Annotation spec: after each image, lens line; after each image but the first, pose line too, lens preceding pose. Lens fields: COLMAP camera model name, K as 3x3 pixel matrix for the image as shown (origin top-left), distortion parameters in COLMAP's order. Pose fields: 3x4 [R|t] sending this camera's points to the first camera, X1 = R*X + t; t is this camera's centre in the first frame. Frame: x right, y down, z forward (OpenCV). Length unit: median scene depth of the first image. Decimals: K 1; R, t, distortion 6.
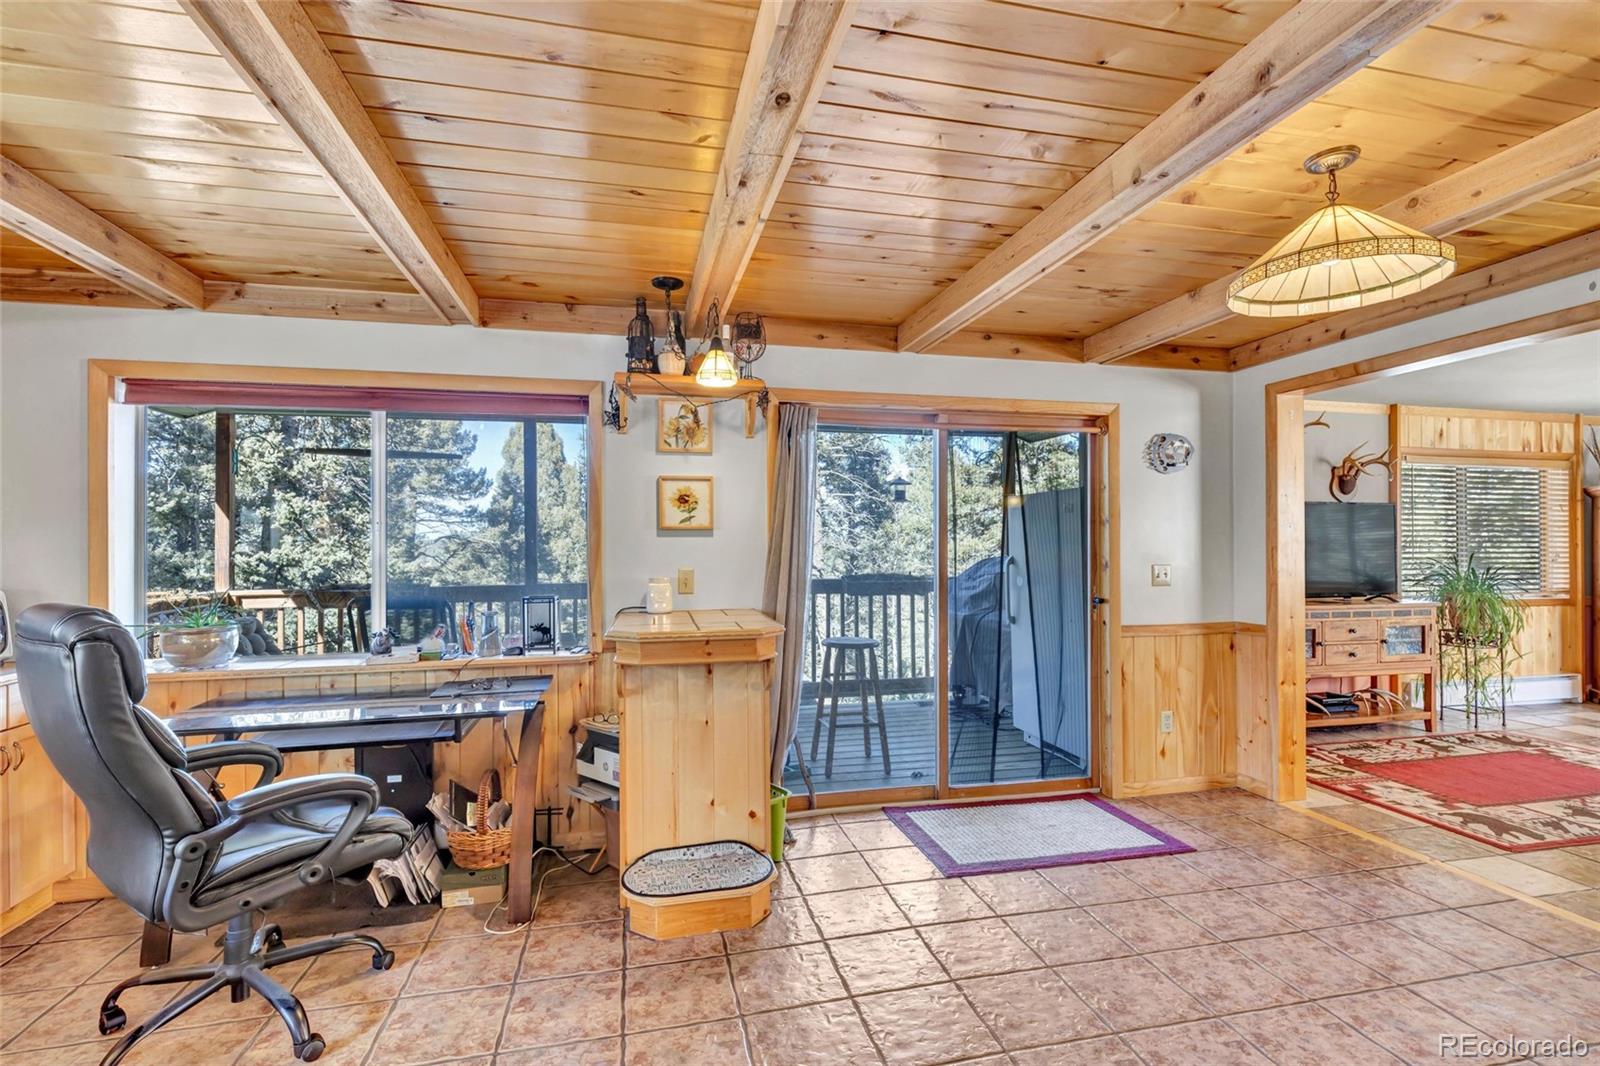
lens RADIAL K [[735.1, 0, 802.4], [0, 735.1, 542.3], [0, 0, 1]] dist [0.000789, -0.000970]
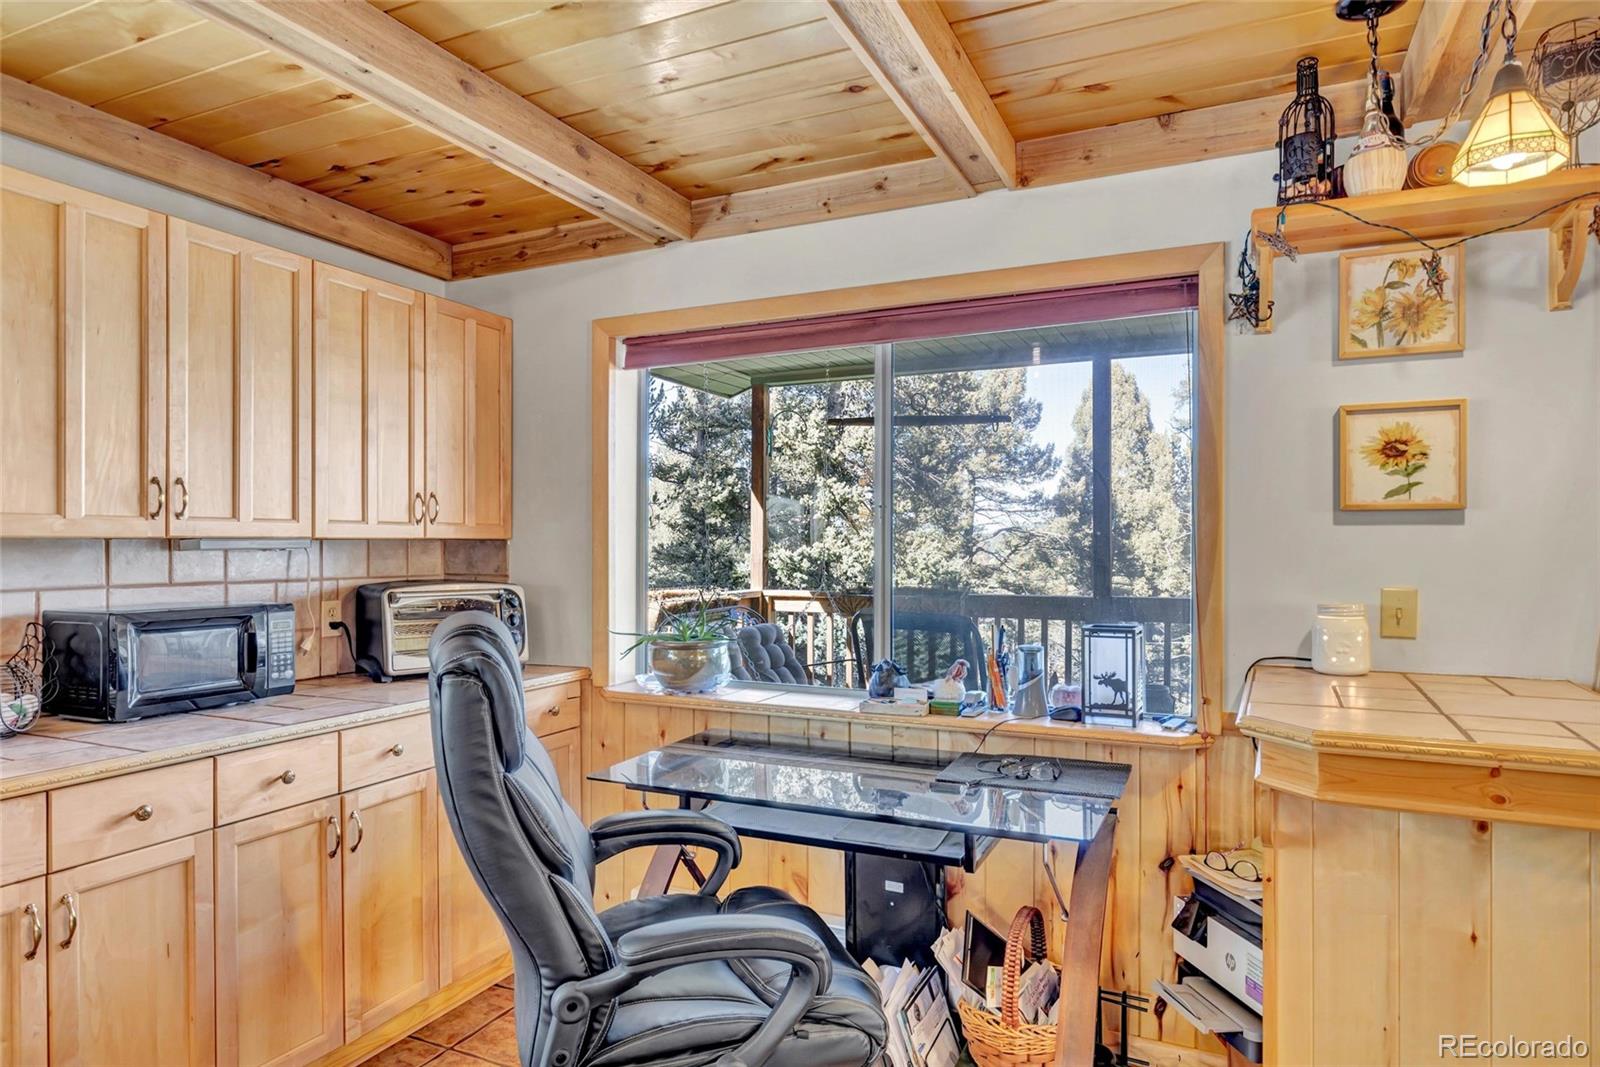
lens RADIAL K [[941.1, 0, 810.5], [0, 941.1, 541.8], [0, 0, 1]] dist [0.004509, 0.000120]
pose [[0.790182, 0.006881, -0.612834, -0.088386], [-0.003155, 0.999969, 0.007160, 0.001154], [0.612864, -0.003724, 0.790179, 0.267934]]
